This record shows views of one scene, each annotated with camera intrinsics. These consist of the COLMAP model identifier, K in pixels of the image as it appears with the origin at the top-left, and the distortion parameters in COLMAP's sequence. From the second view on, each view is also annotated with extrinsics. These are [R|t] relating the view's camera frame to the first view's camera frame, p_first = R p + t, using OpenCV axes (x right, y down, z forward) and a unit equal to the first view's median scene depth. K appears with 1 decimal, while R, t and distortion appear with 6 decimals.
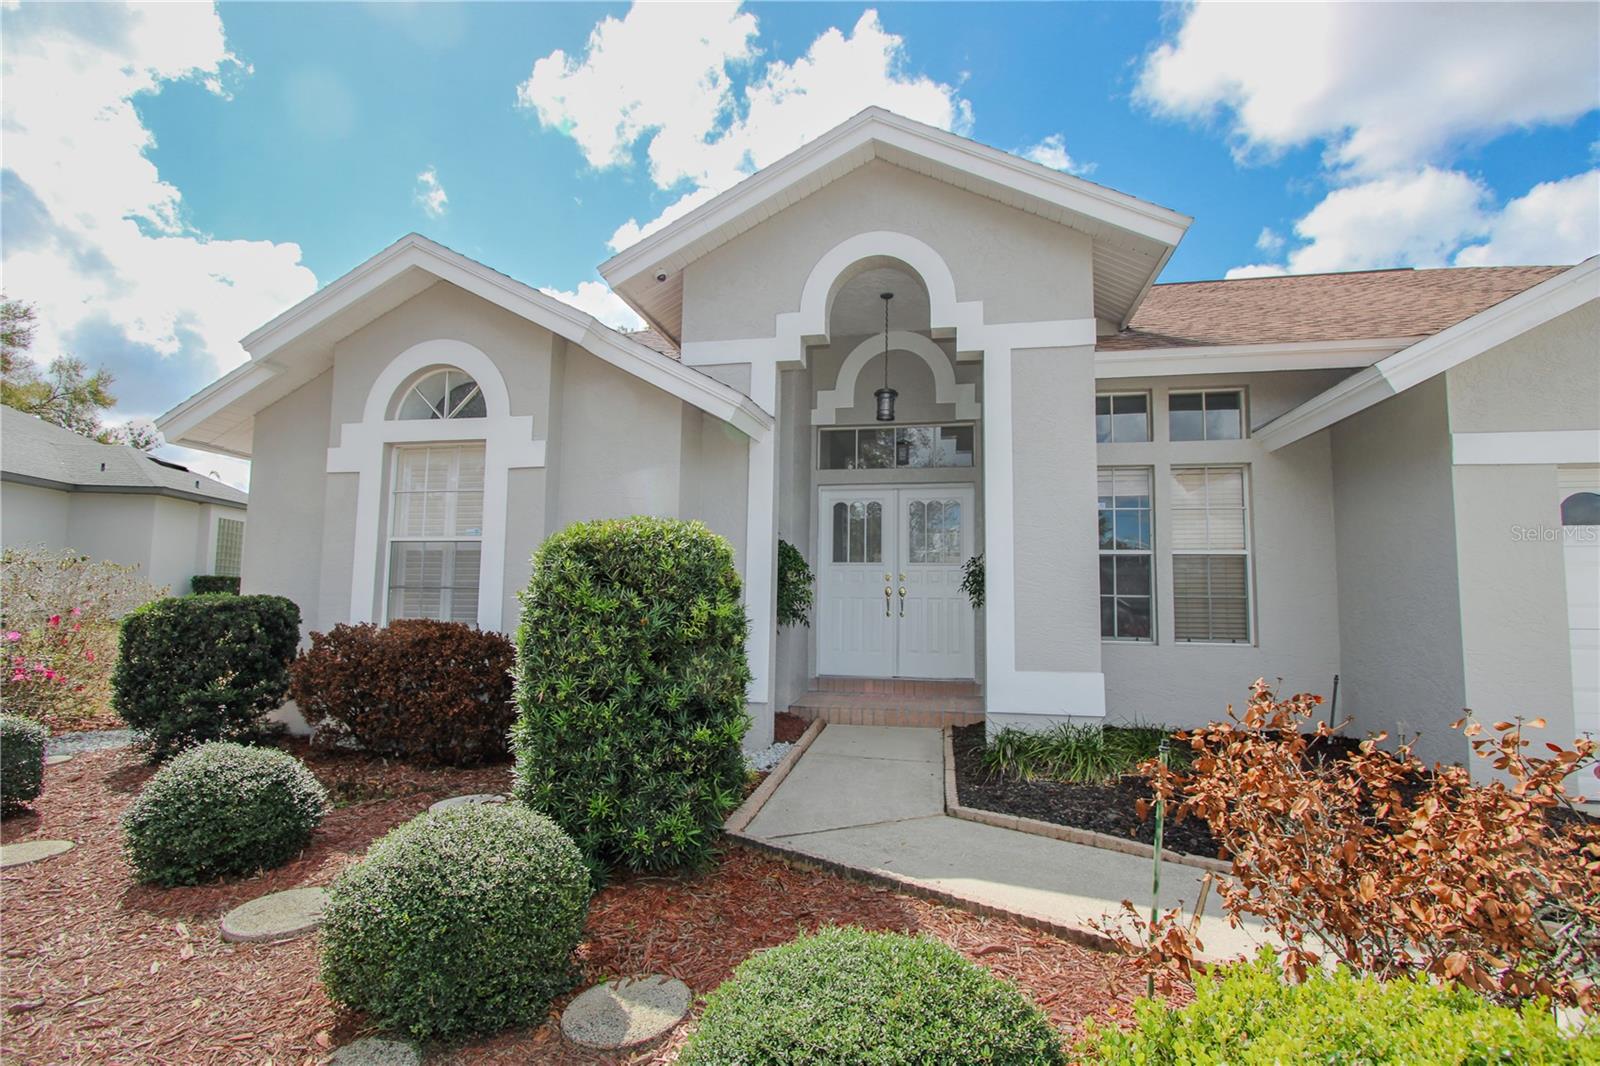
lens RADIAL K [[743.3, 0, 795.6], [0, 743.3, 521.3], [0, 0, 1]] dist [-0.000765, -0.000618]
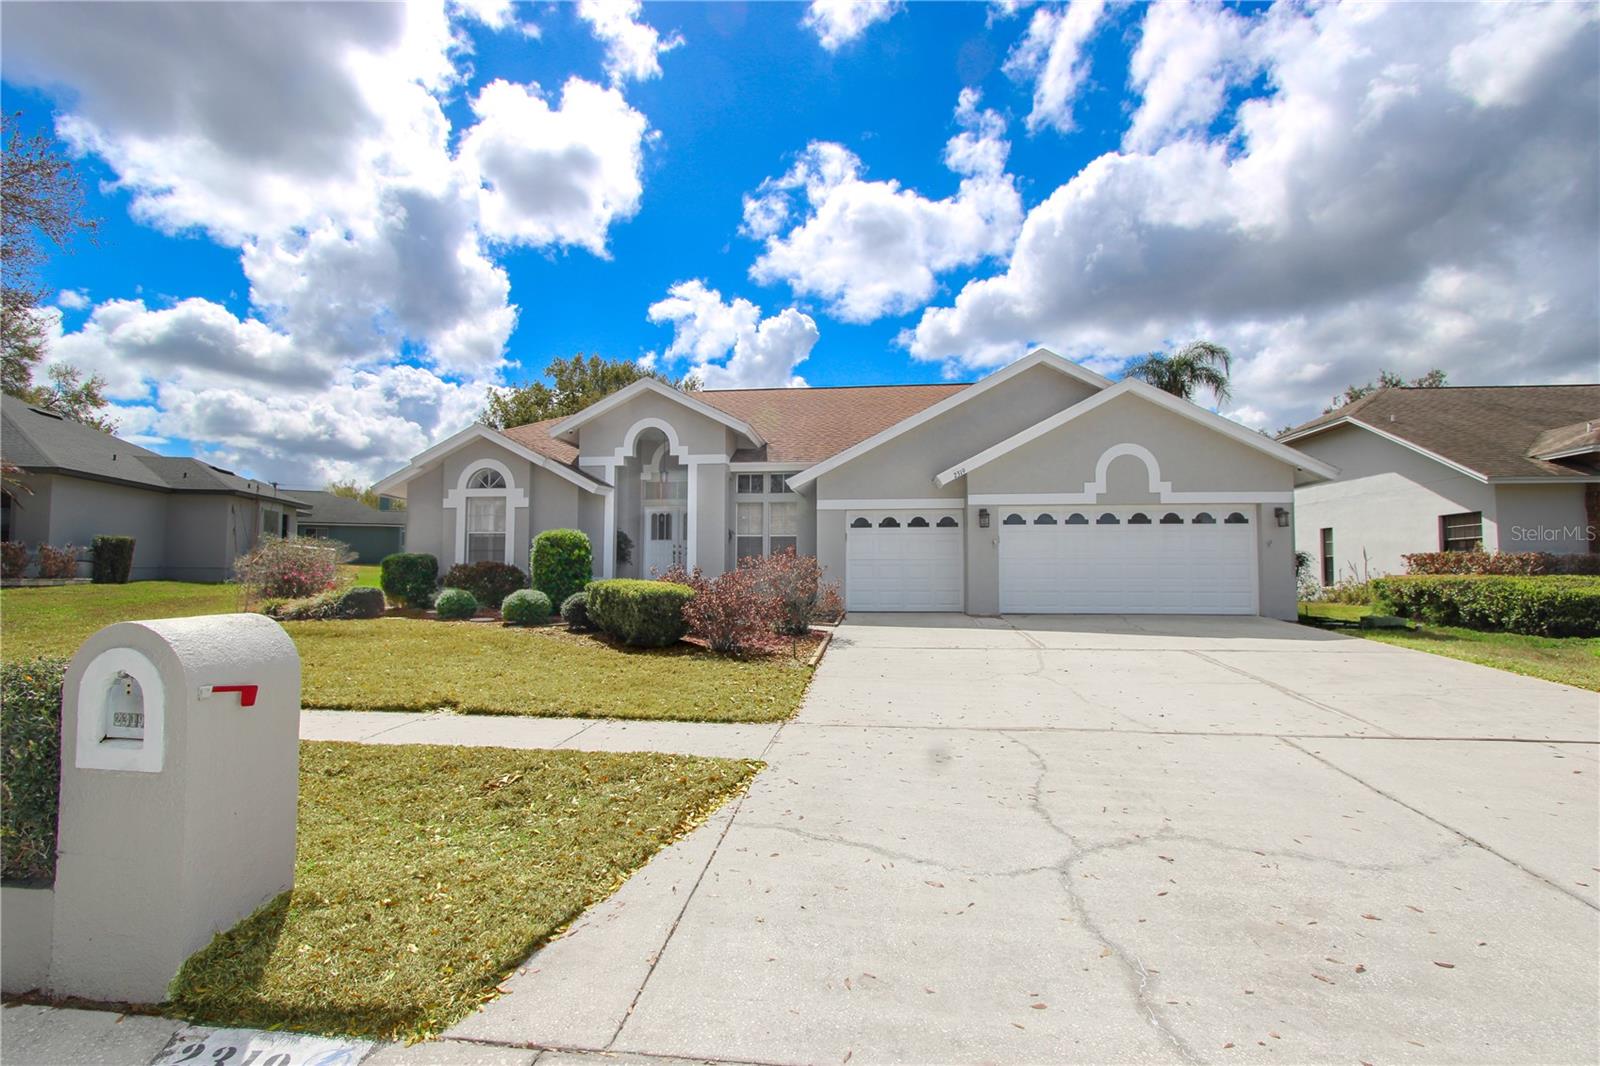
lens RADIAL K [[743.3, 0, 803.8], [0, 743.3, 537.9], [0, 0, 1]] dist [-0.000765, -0.000618]
pose [[0.996218, -0.006168, 0.086675, 0.397152], [0.001167, 0.998337, 0.057636, -0.103537], [-0.086886, -0.057317, 0.994568, -1.654663]]
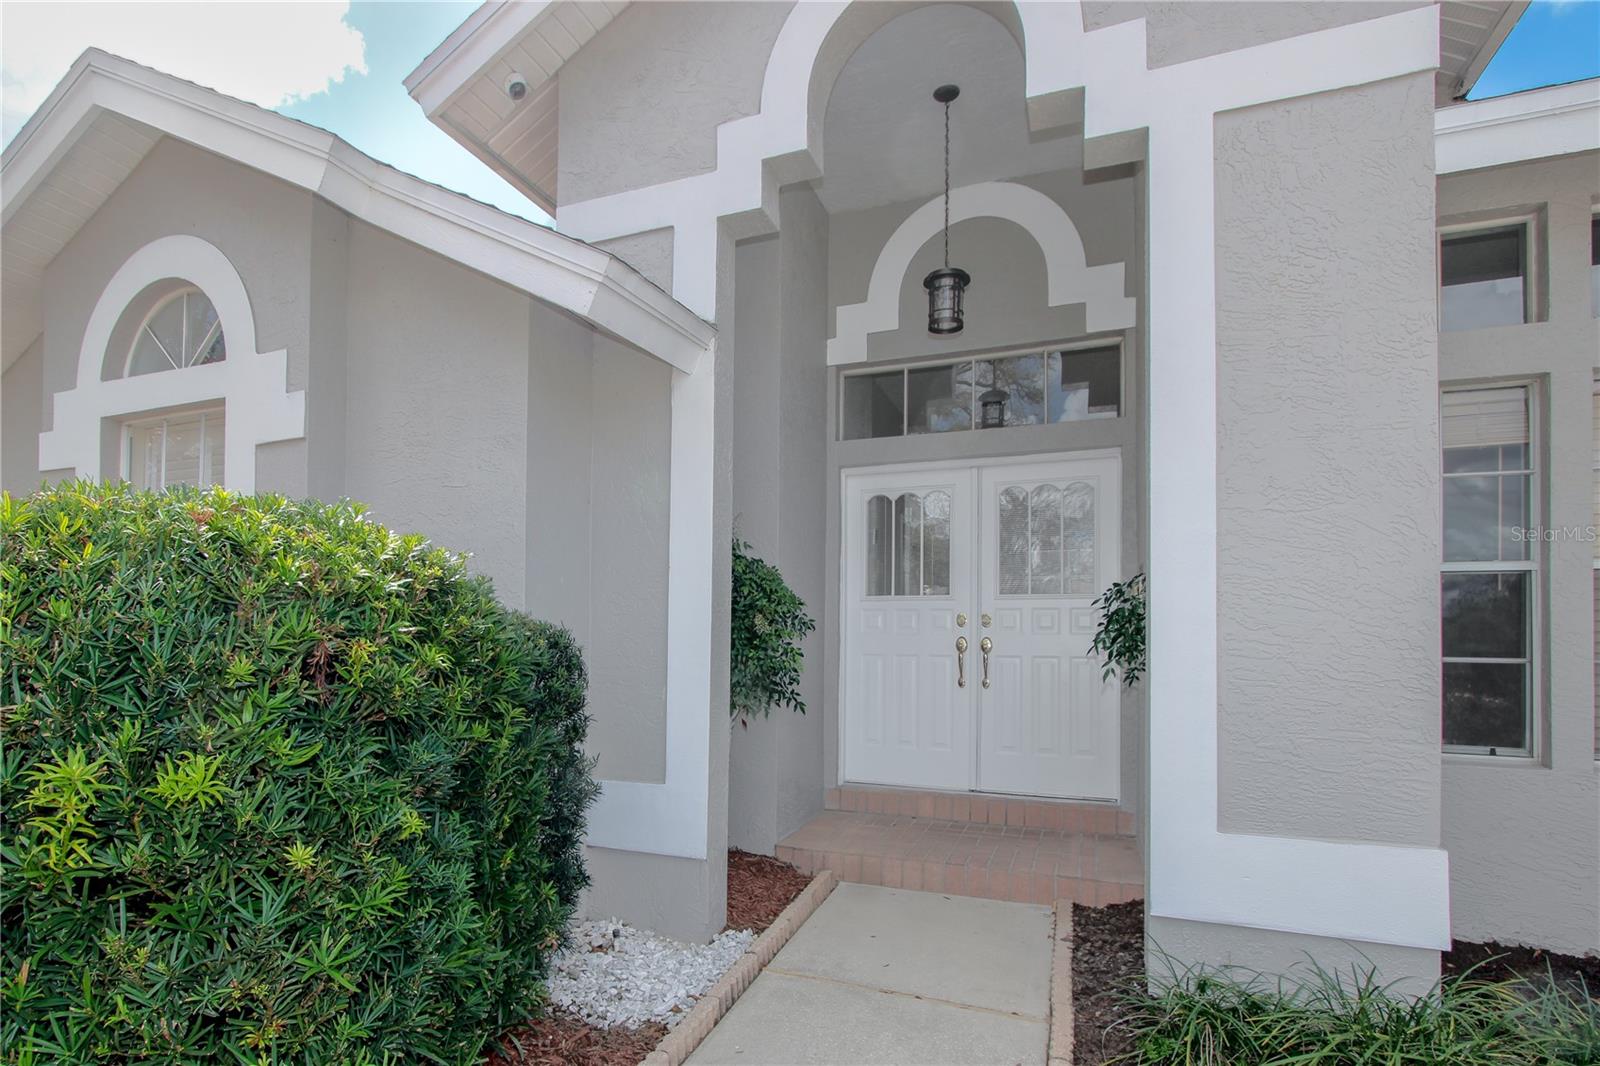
lens RADIAL K [[805.6, 0, 726.9], [0, 805.6, 607.3], [0, 0, 1]] dist [-0.012012, 0.000336]
pose [[0.977099, -0.010600, -0.212522, 0.093615], [0.026659, 0.996987, 0.072838, 0.017435], [0.211109, -0.076836, 0.974438, 0.411236]]
